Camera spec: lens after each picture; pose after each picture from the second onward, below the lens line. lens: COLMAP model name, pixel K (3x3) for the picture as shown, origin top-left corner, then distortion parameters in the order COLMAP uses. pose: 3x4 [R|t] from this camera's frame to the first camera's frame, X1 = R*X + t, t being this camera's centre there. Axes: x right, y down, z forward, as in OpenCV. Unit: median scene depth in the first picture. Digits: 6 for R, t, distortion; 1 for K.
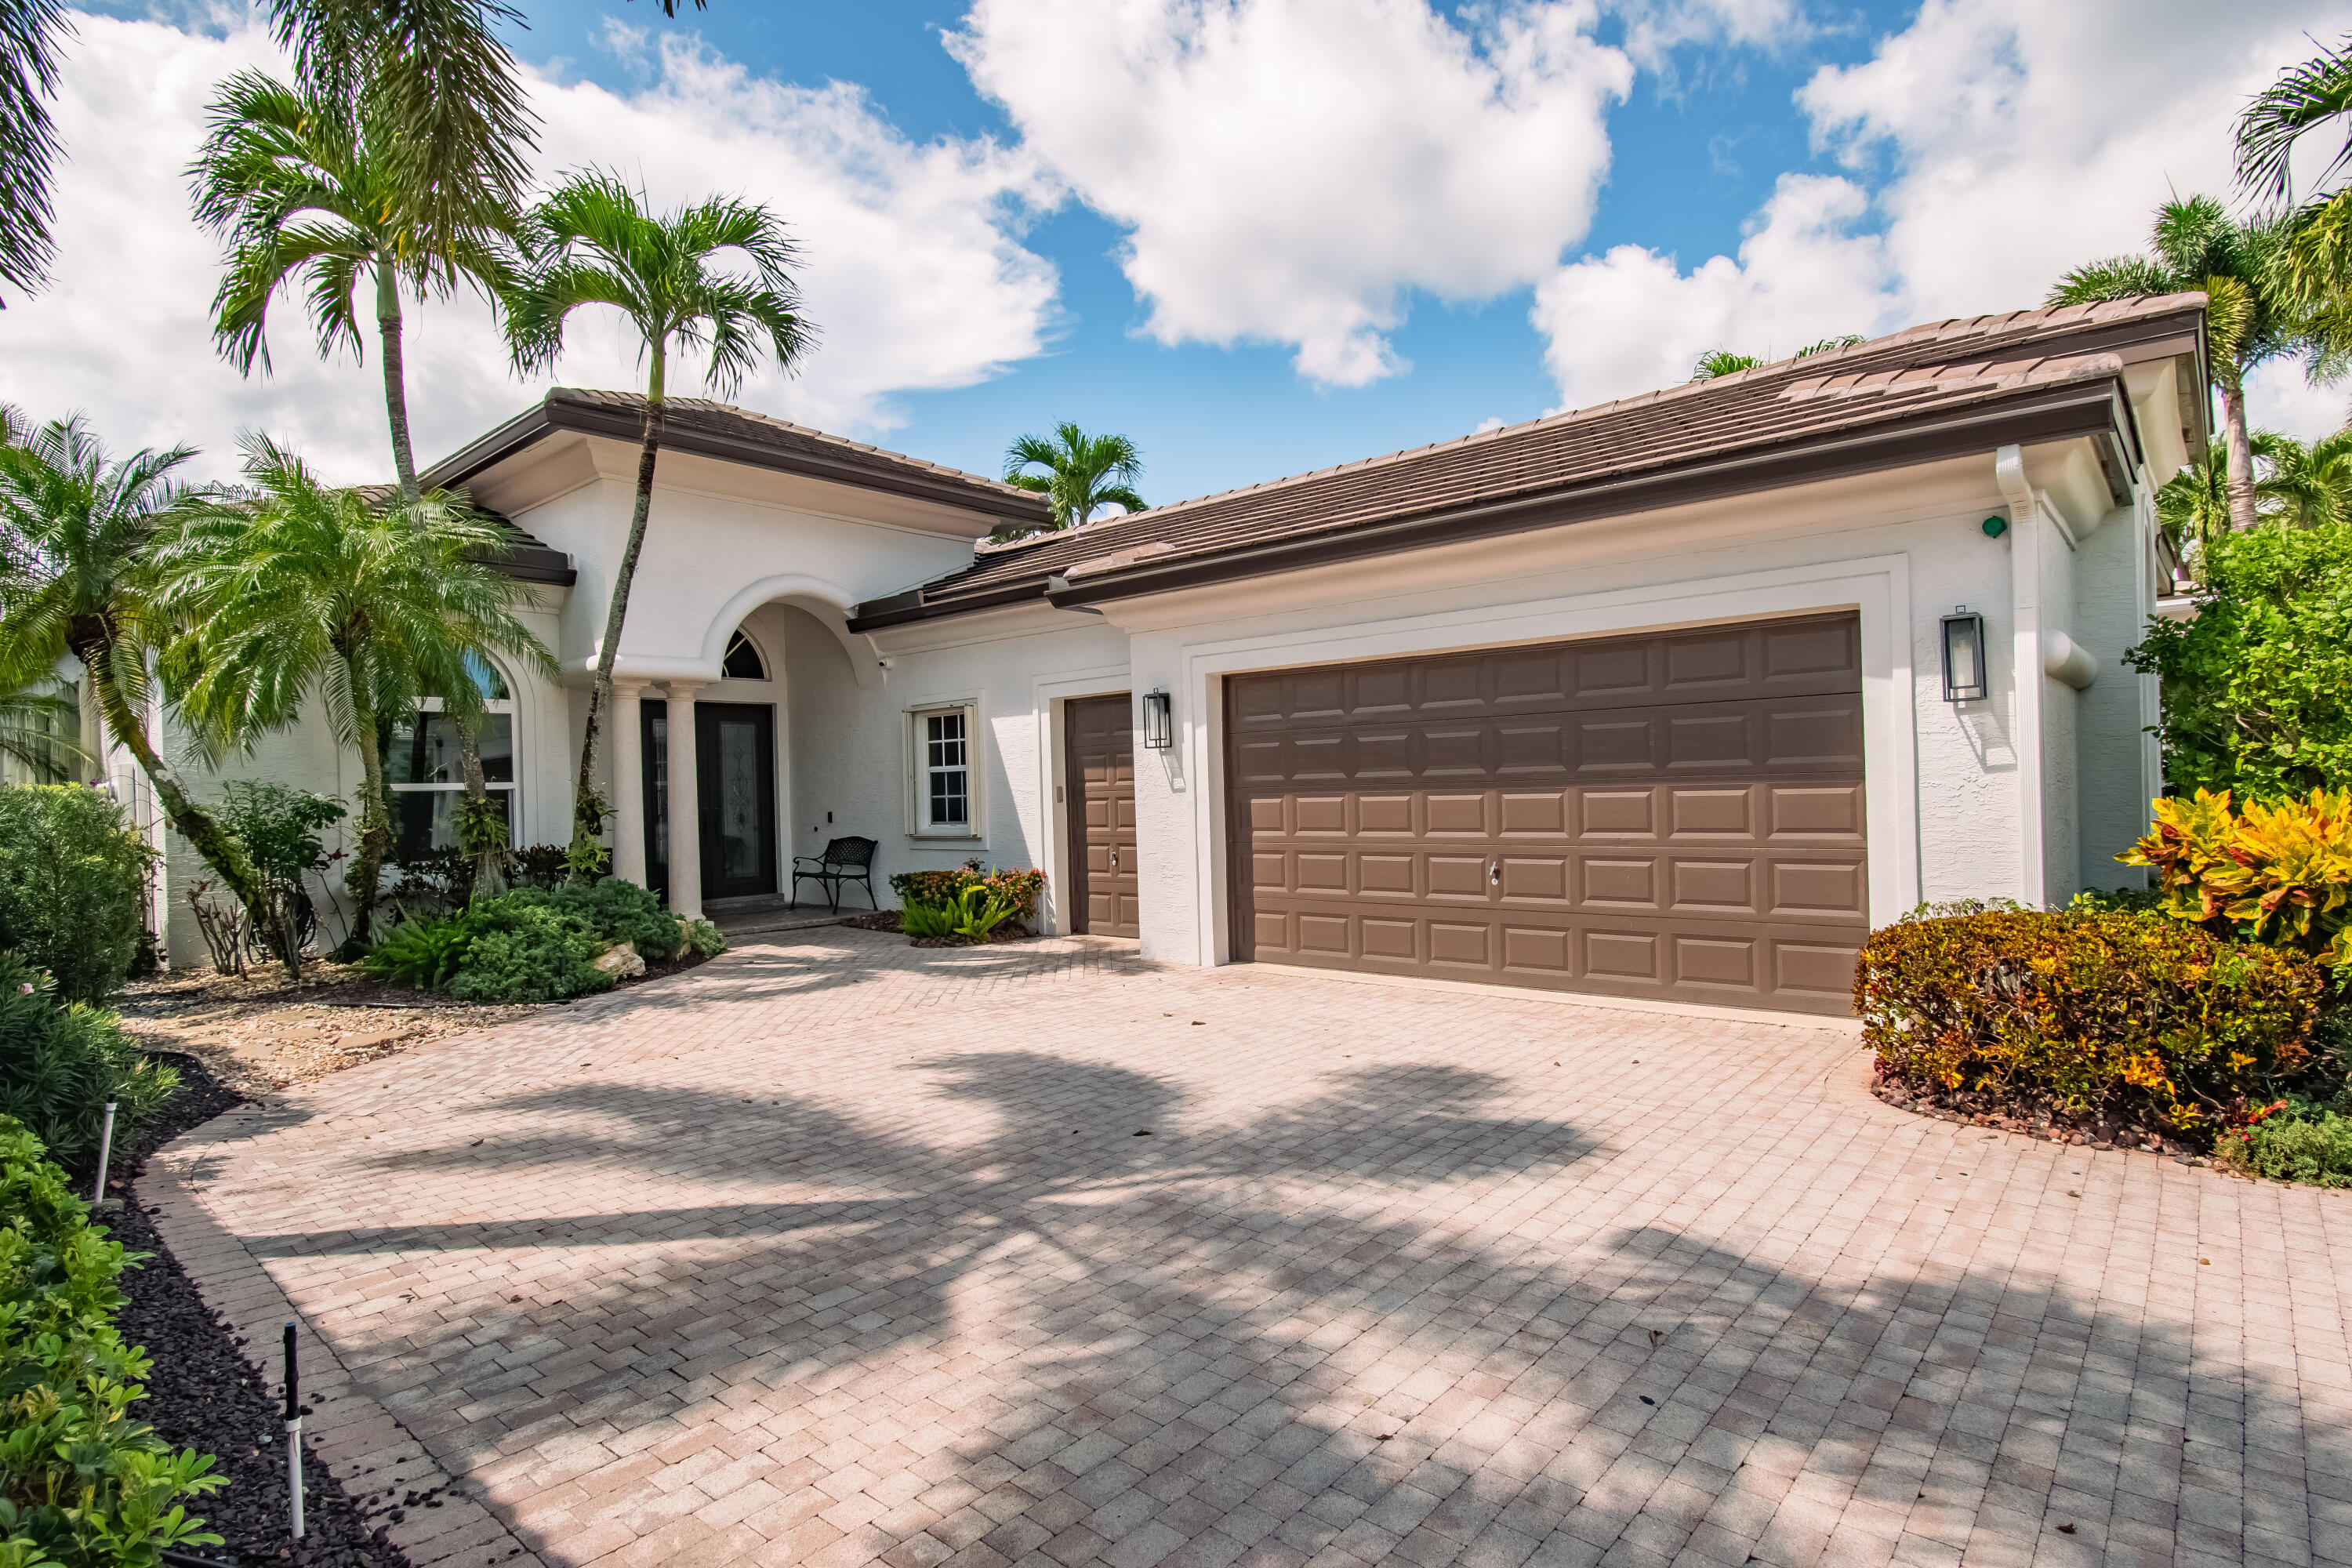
lens RADIAL K [[1202.7, 0, 1227.6], [0, 1202.7, 797.6], [0, 0, 1]] dist [-0.003407, -0.000543]
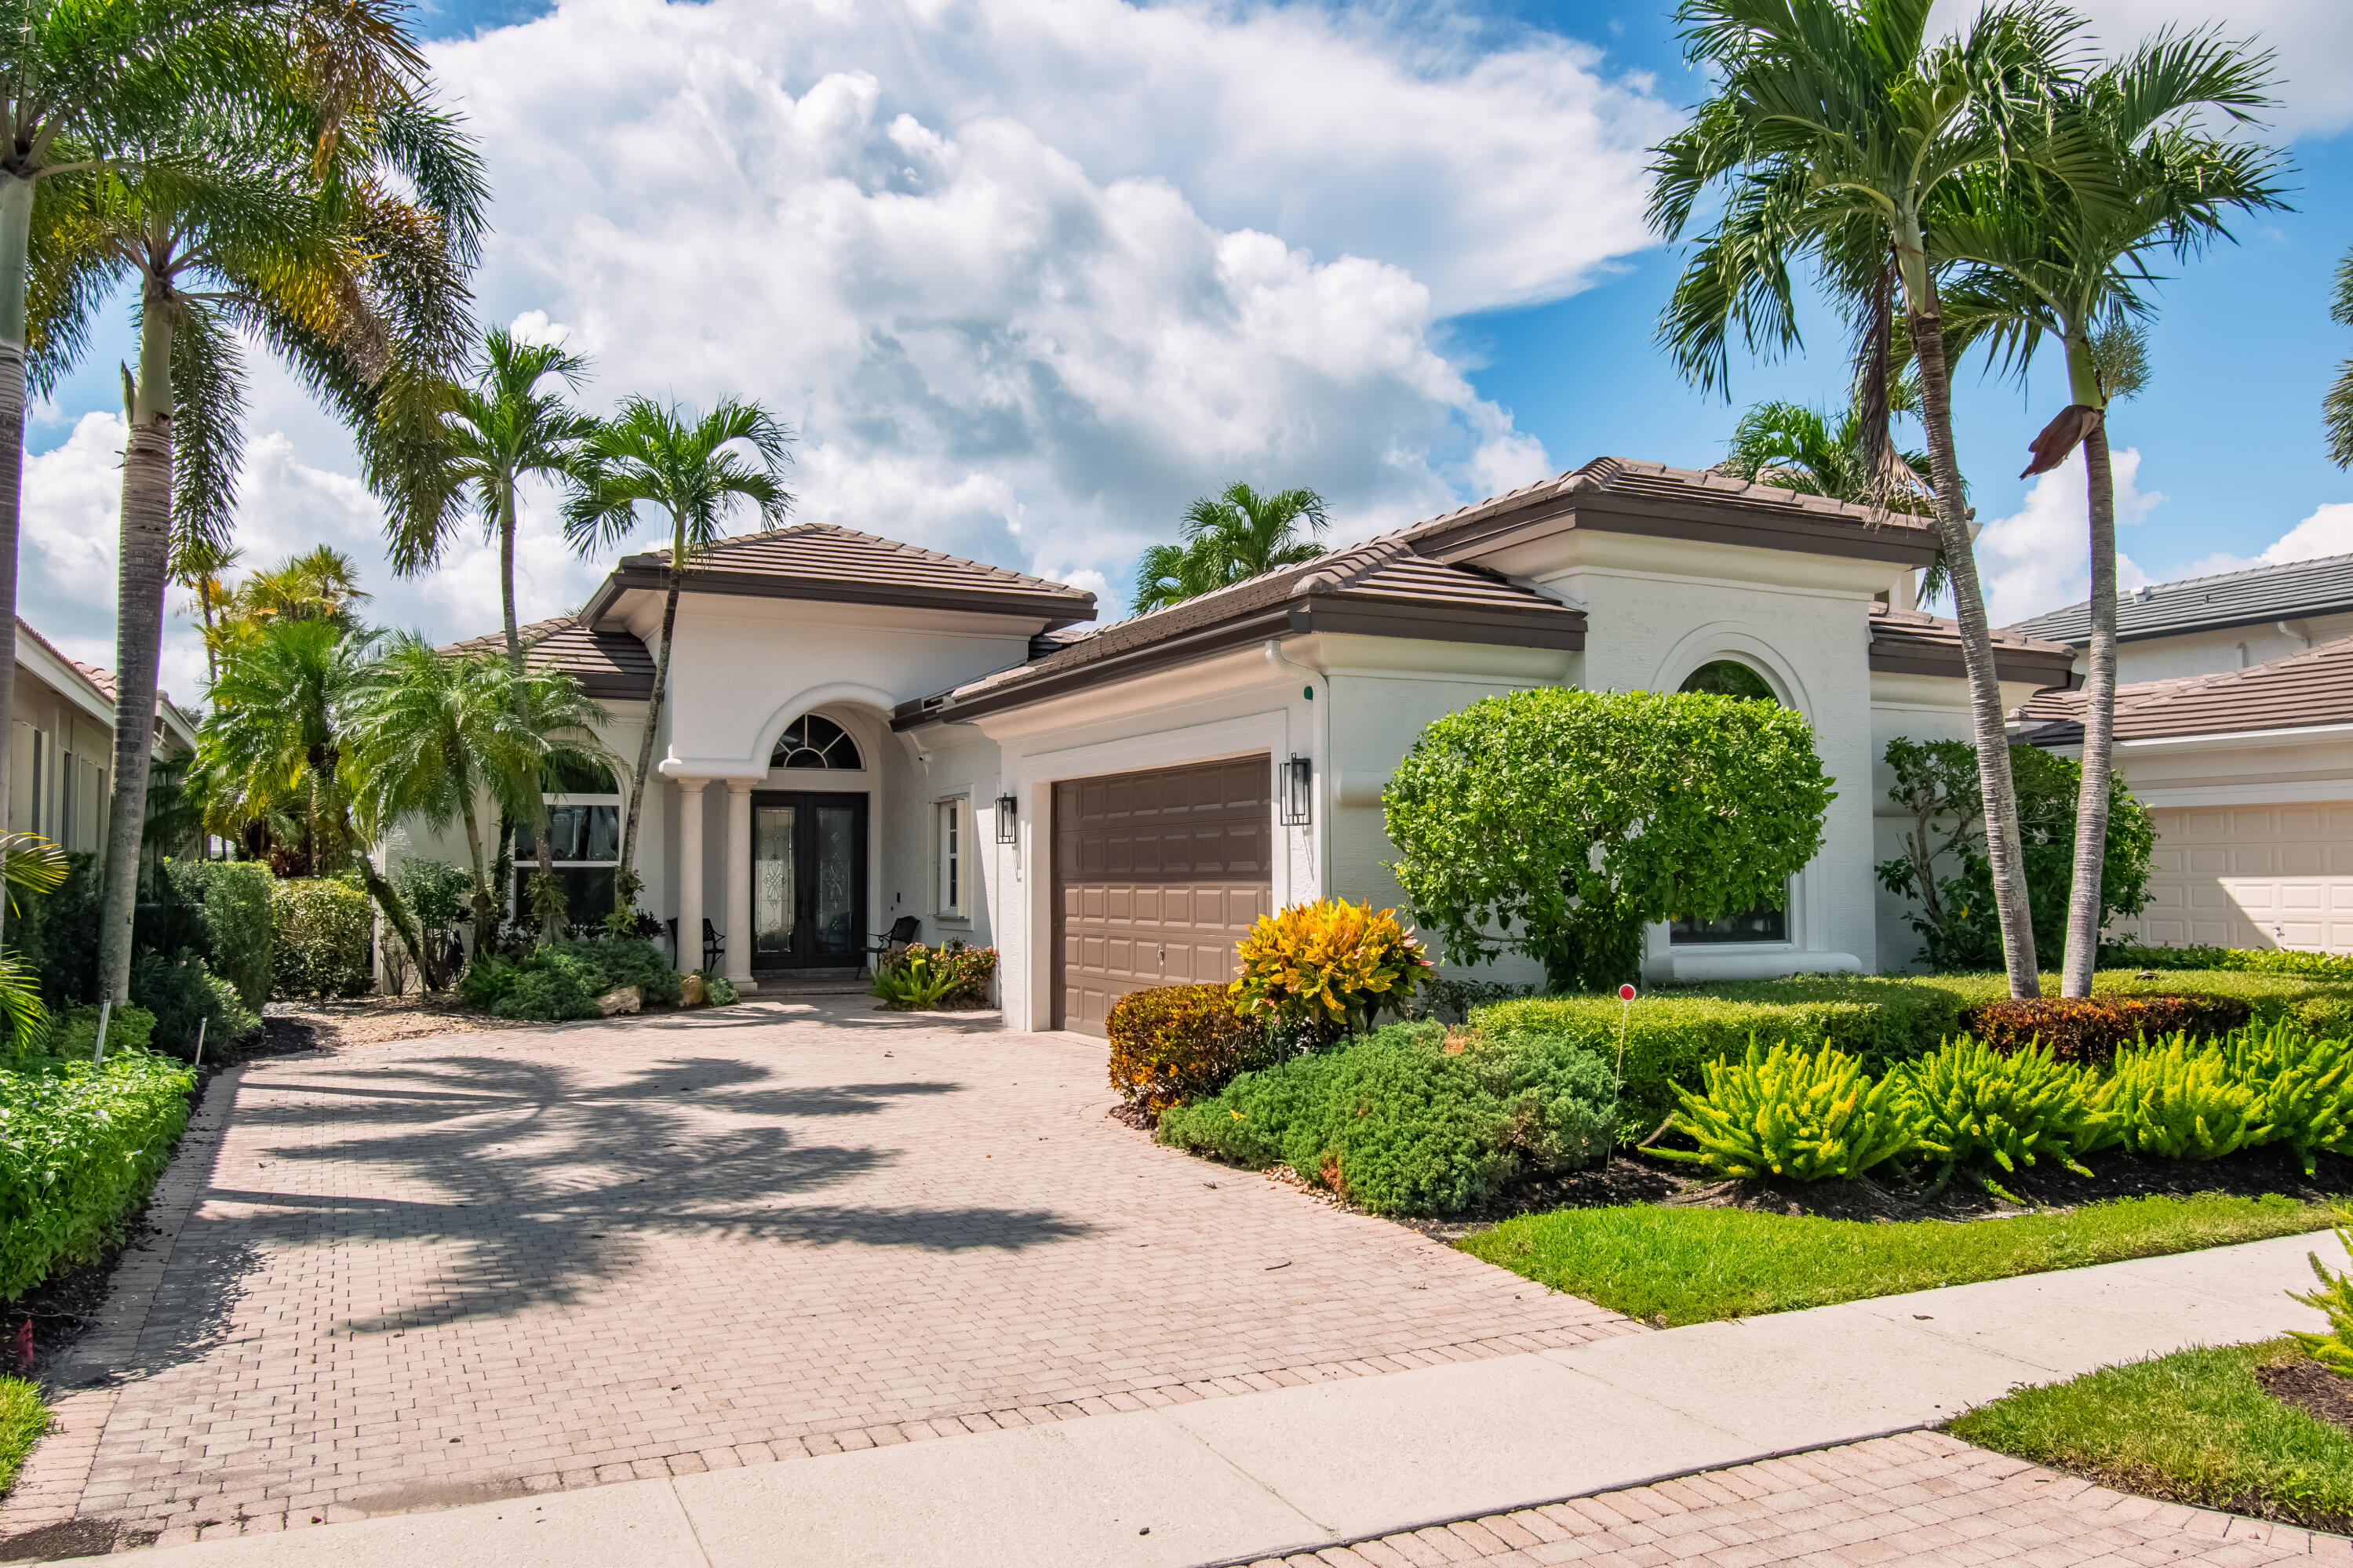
lens RADIAL K [[1715.3, 0, 1168.1], [0, 1715.3, 780.7], [0, 0, 1]] dist [0.034197, 0.001897]
pose [[0.907858, -0.001403, -0.419275, 0.649719], [-0.023504, 0.998252, -0.054234, -0.012412], [0.418618, 0.059092, 0.906238, -0.371596]]
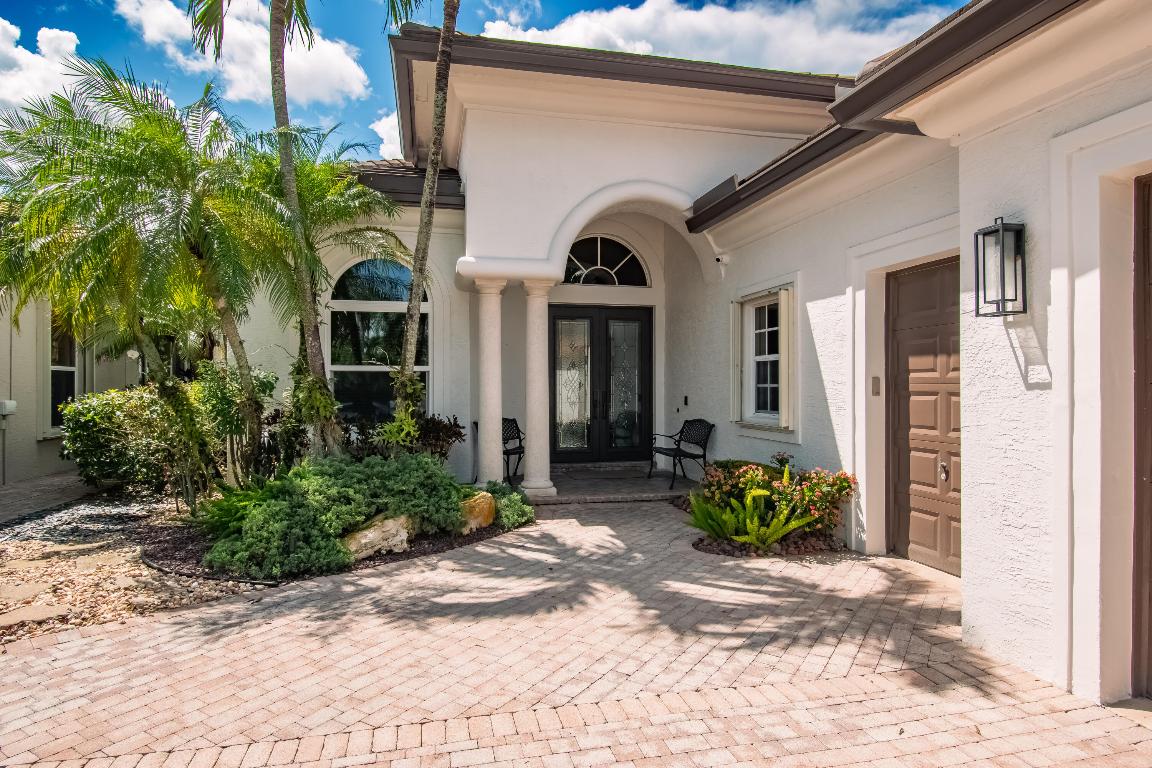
lens RADIAL K [[691.7, 0, 577.9], [0, 691.7, 386.9], [0, 0, 1]] dist [-0.023819, -0.000741]
pose [[0.795398, 0.028761, -0.605405, -0.014047], [-0.025822, 0.999575, 0.013562, -0.003801], [0.605538, 0.004846, 0.795802, 0.491904]]
